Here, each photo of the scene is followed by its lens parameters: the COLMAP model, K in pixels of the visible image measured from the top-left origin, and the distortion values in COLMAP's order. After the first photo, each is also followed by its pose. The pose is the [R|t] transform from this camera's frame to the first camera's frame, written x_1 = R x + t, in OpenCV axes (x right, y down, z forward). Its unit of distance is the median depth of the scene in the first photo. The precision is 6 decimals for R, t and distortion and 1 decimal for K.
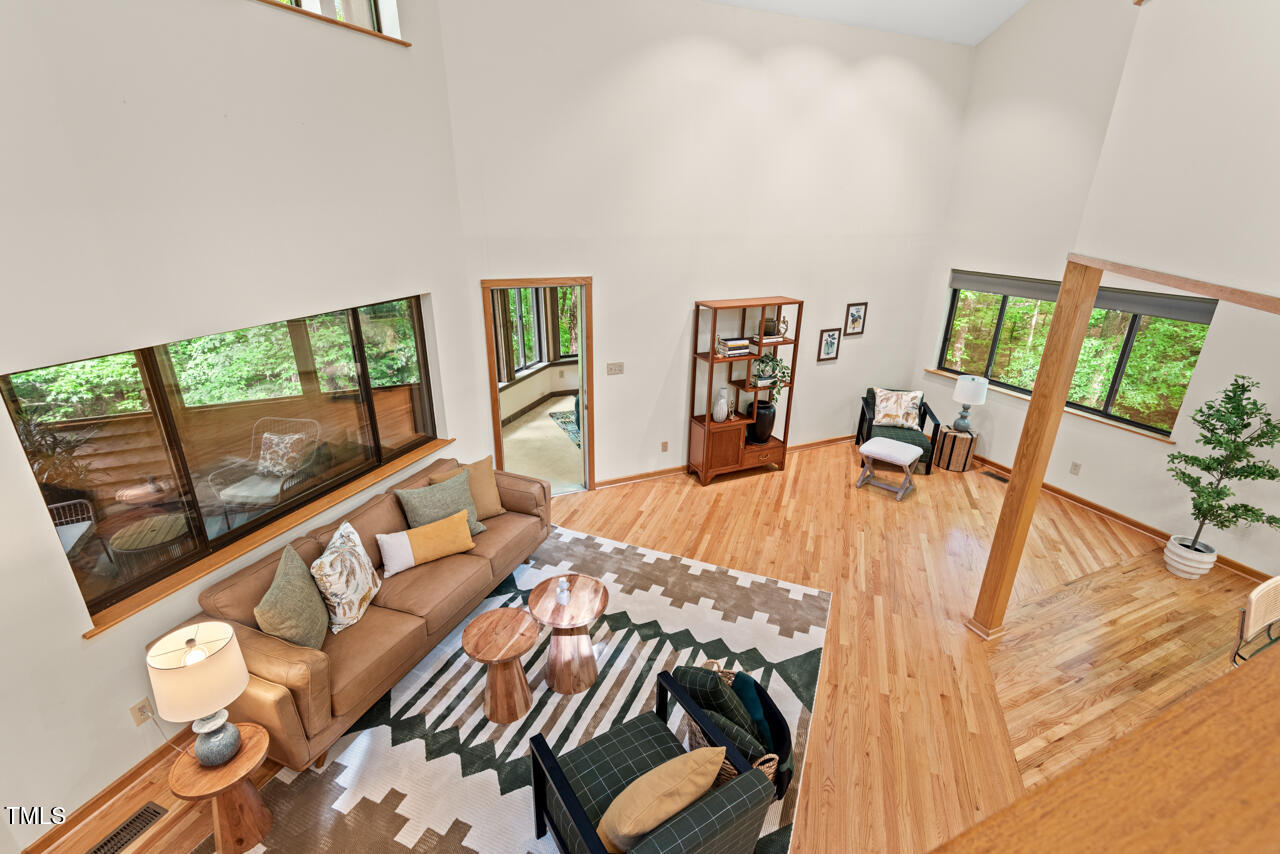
lens RADIAL K [[574.8, 0, 642.9], [0, 574.8, 424.6], [0, 0, 1]] dist [0.033394, -0.023002]
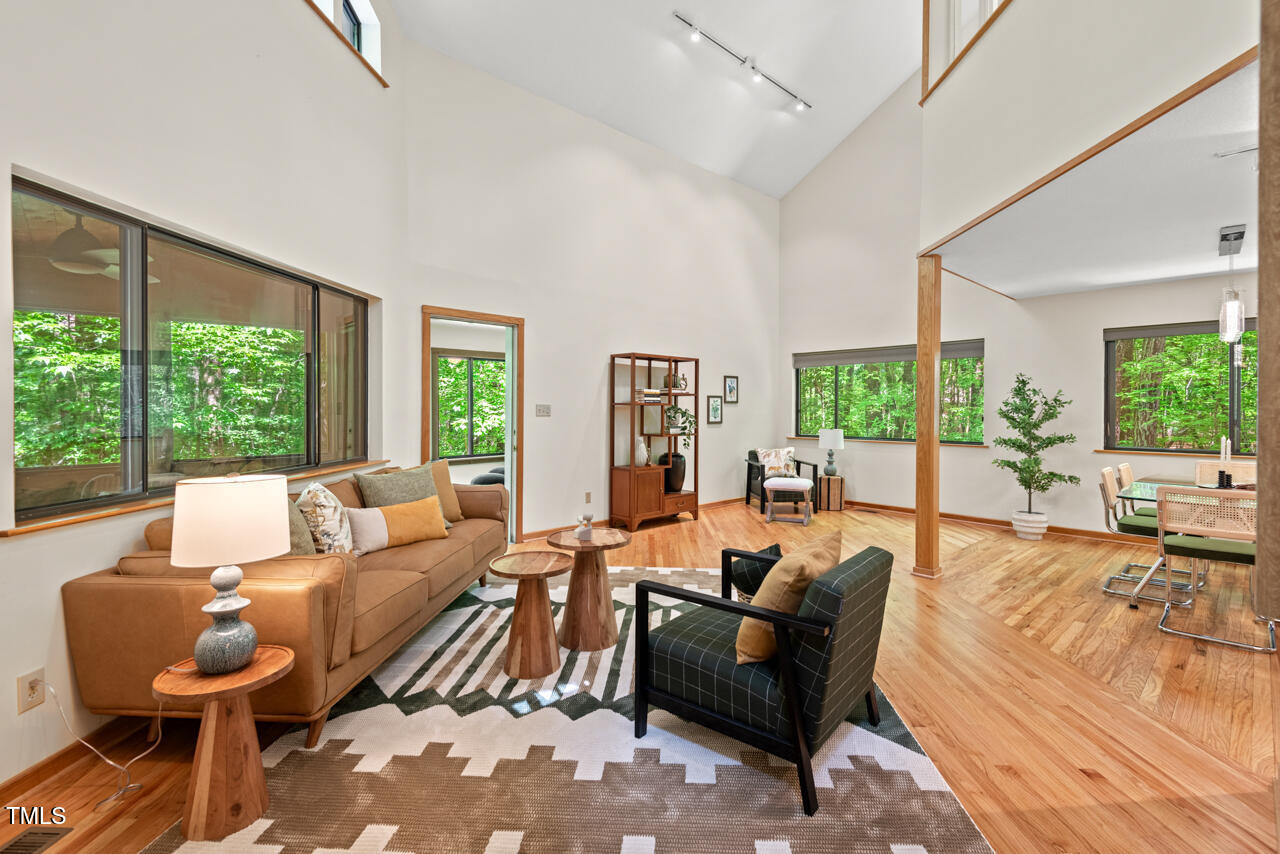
lens RADIAL K [[580.0, 0, 644.1], [0, 580.0, 414.2], [0, 0, 1]] dist [0.034281, -0.021477]
pose [[0.945450, -0.013686, 0.325479, -0.259017], [0.124957, 0.937928, -0.323537, 0.318882], [-0.300848, 0.346560, 0.888474, 0.047114]]
